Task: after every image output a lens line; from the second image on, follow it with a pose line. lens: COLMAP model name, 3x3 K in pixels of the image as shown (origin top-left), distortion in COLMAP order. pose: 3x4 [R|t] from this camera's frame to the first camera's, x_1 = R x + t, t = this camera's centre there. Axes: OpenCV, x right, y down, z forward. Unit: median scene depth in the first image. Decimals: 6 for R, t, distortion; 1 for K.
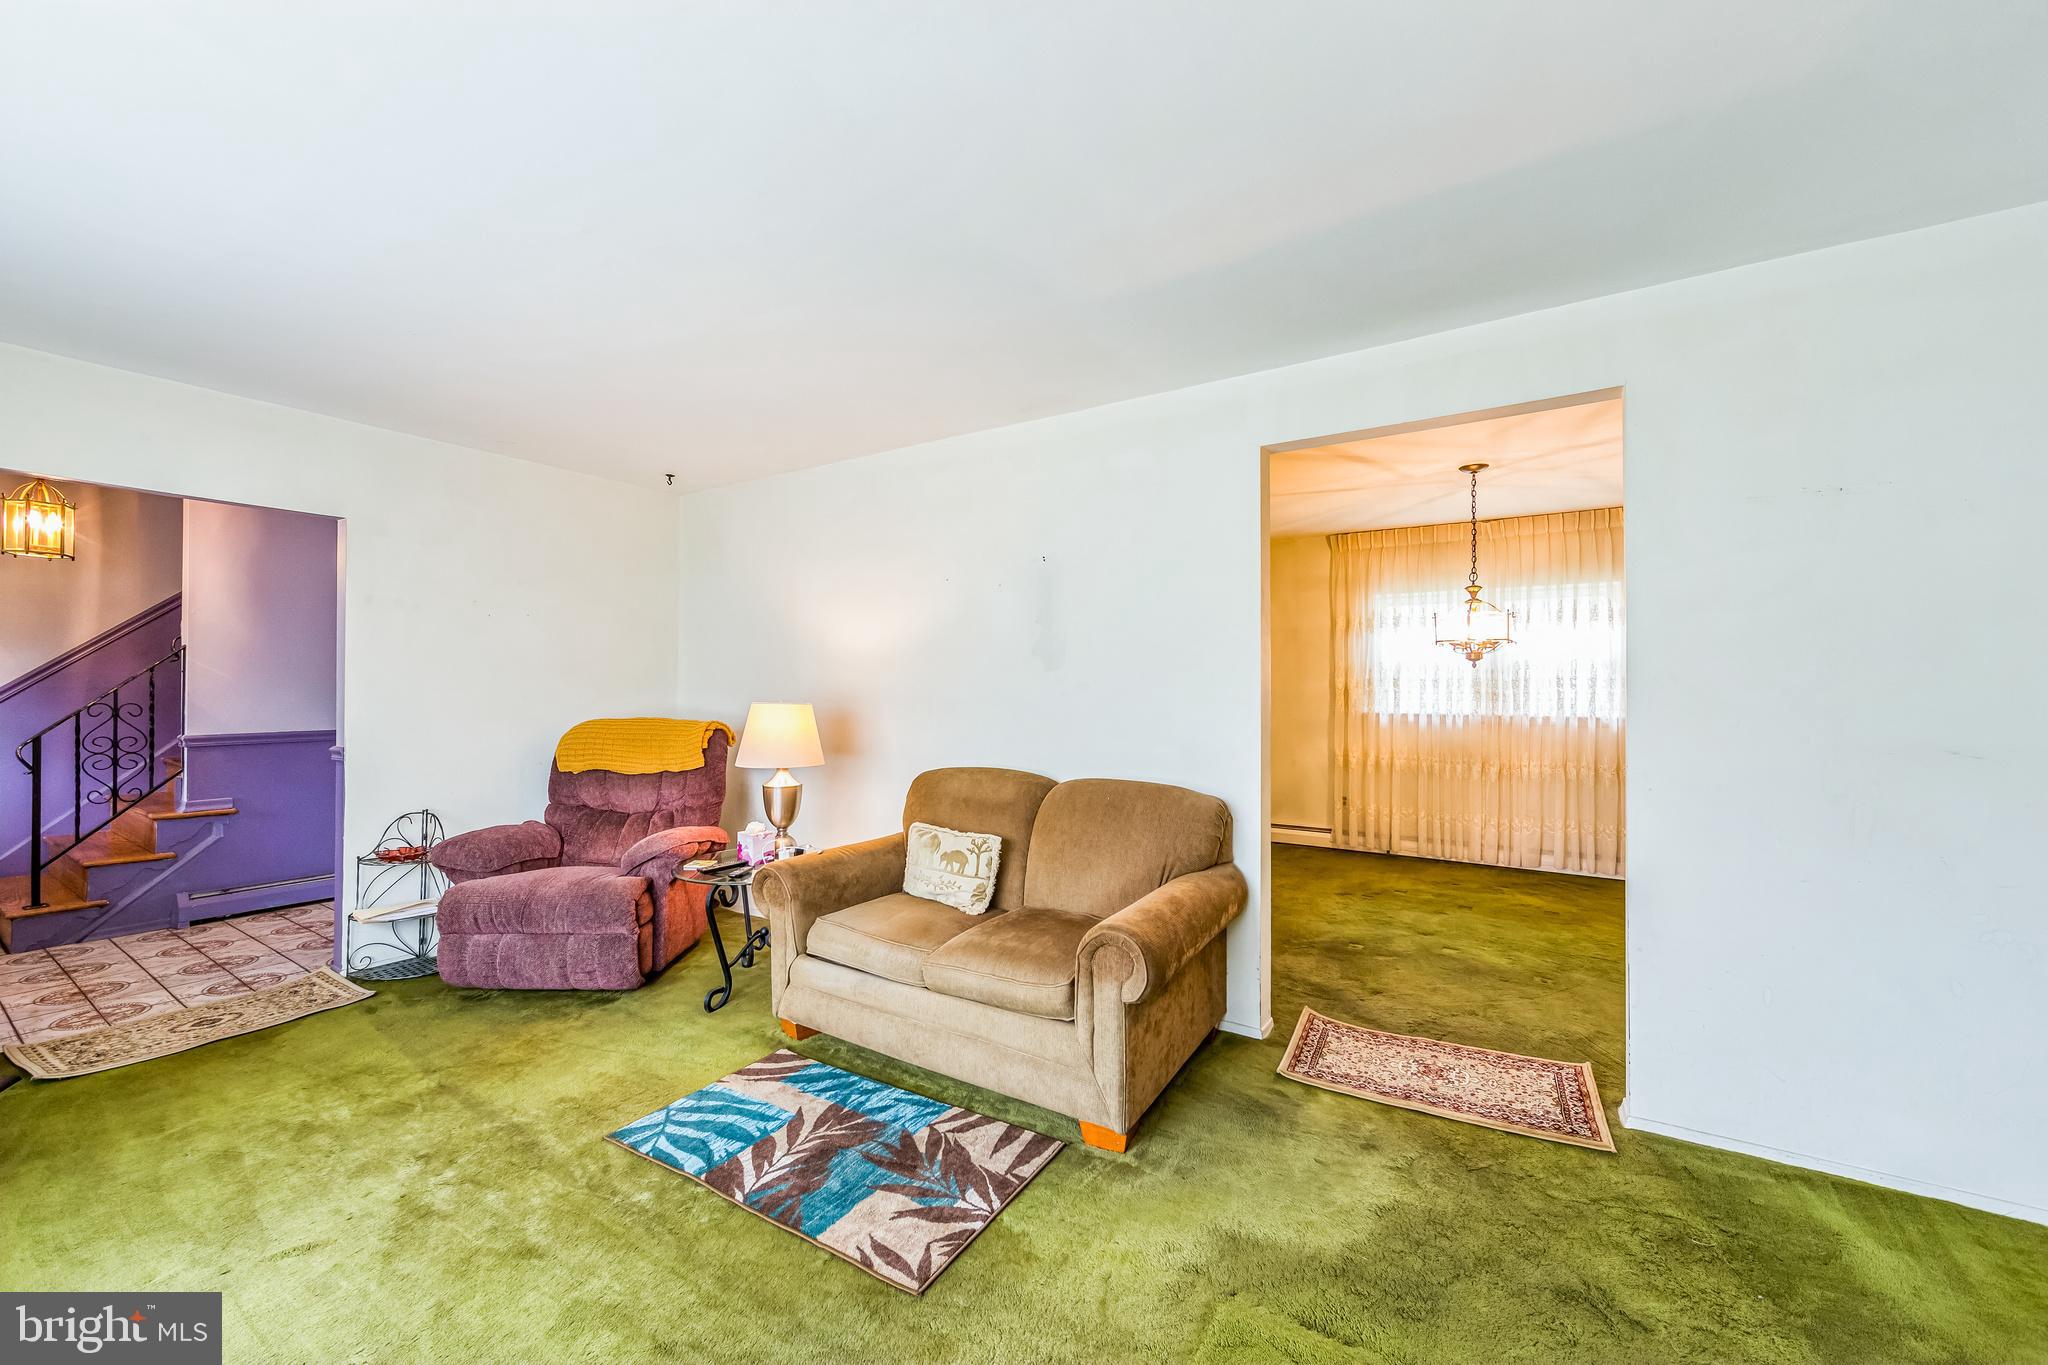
lens RADIAL K [[799.6, 0, 1026.7], [0, 799.6, 683.5], [0, 0, 1]] dist [-0.004824, -0.000277]
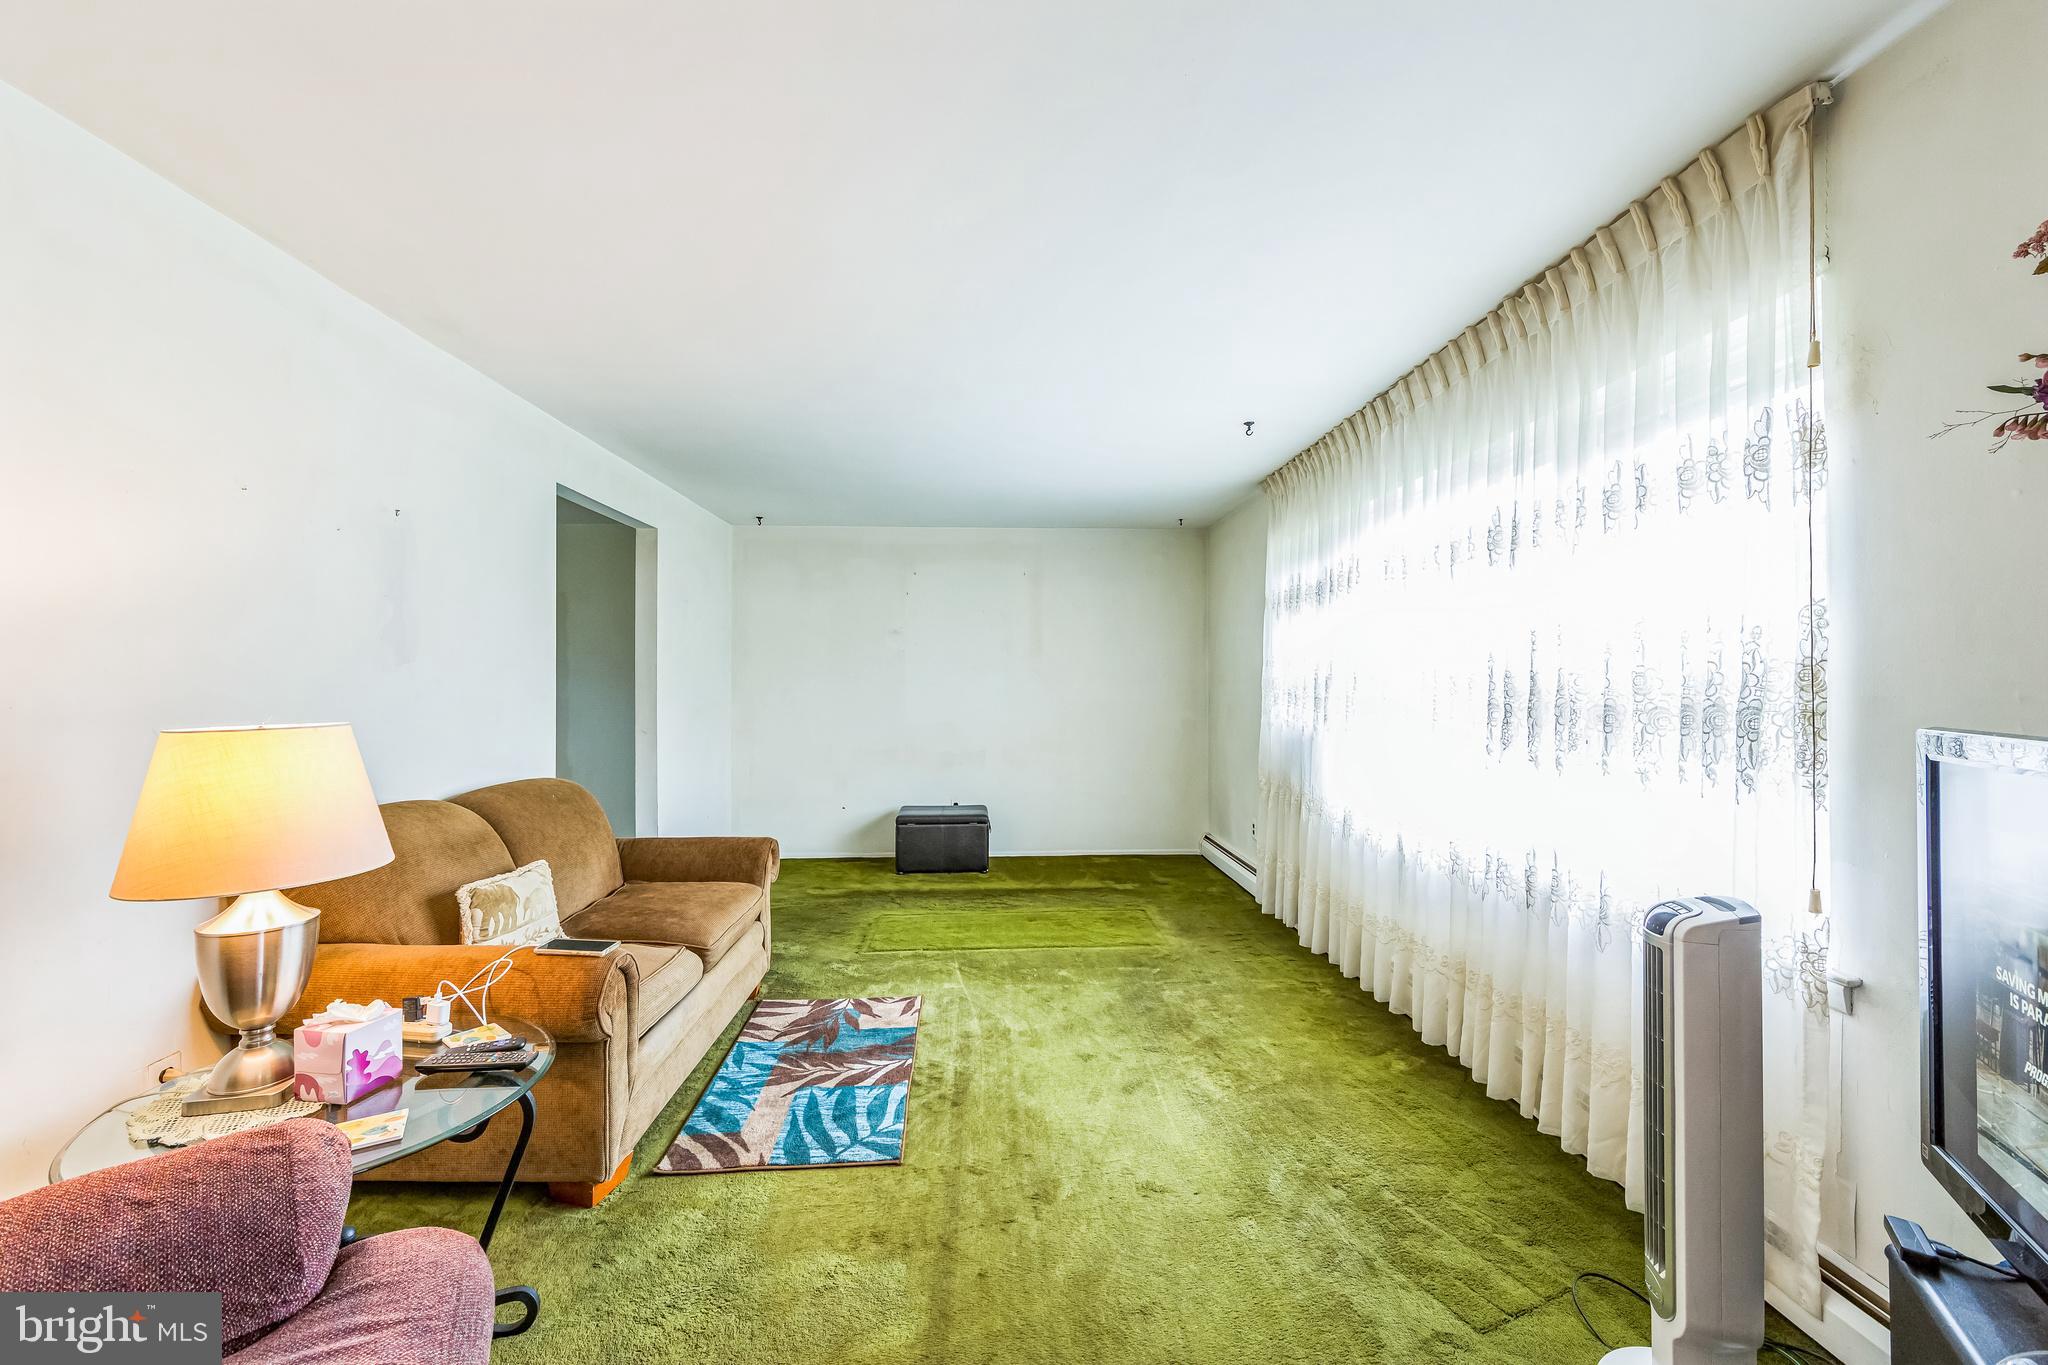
lens RADIAL K [[799.6, 0, 1026.7], [0, 799.6, 683.5], [0, 0, 1]] dist [-0.004824, -0.000277]
pose [[-0.583598, 0.002525, 0.812039, -1.373284], [0.005142, 0.999987, 0.000586, 0.004160], [-0.812027, 0.004518, -0.583603, 1.418437]]
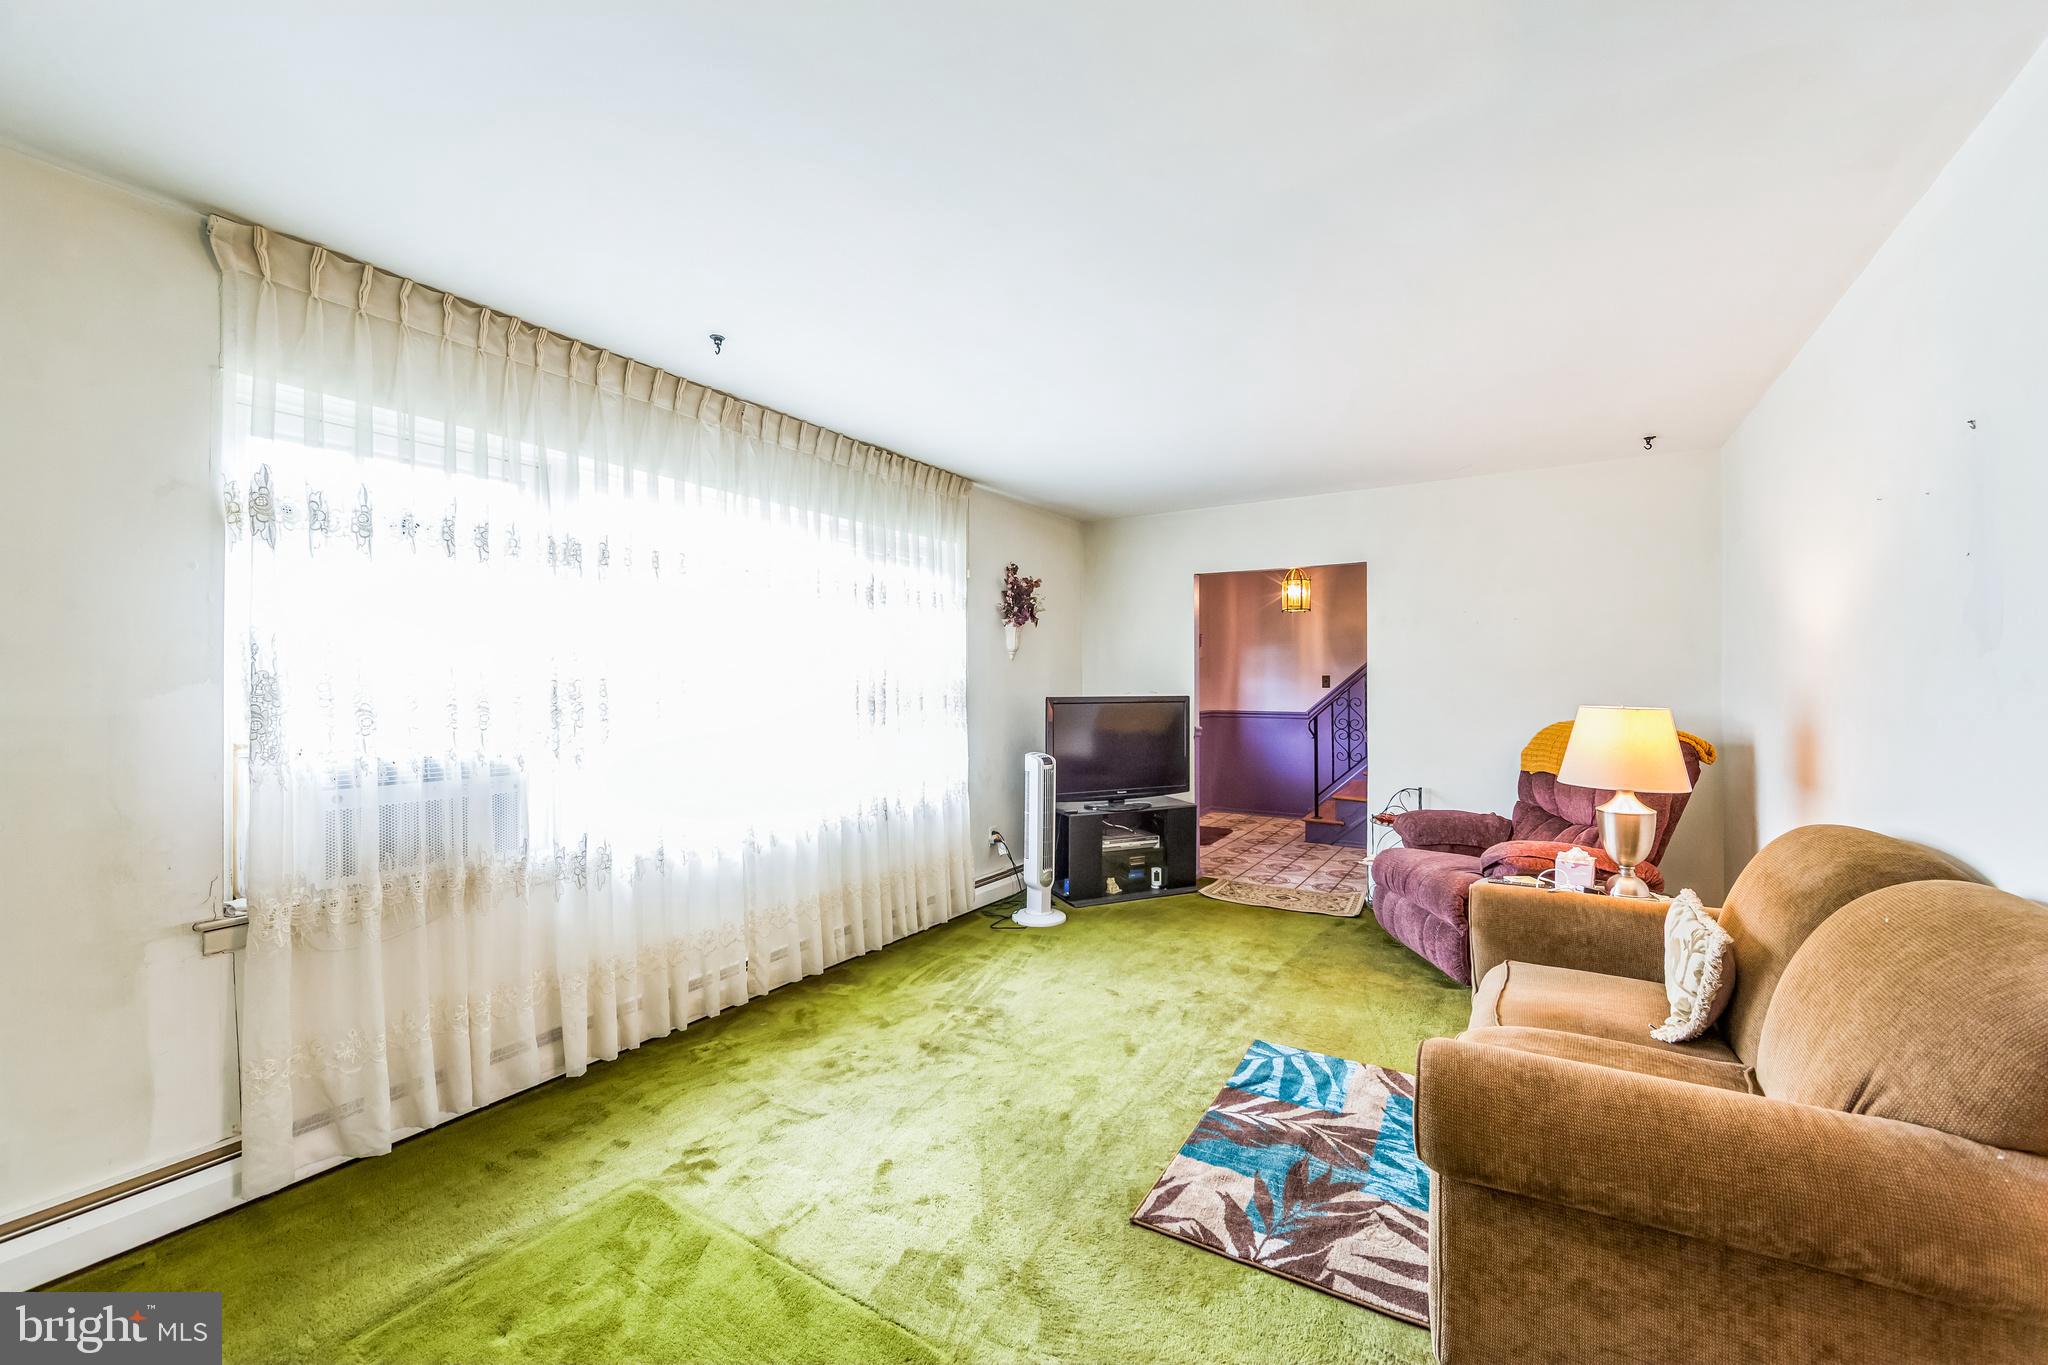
lens RADIAL K [[799.6, 0, 1026.7], [0, 799.6, 683.5], [0, 0, 1]] dist [-0.004824, -0.000277]
pose [[0.012934, -0.003500, -0.999910, 0.736057], [0.000566, 0.999994, -0.003493, 0.005297], [0.999916, -0.000521, 0.012936, 0.616635]]
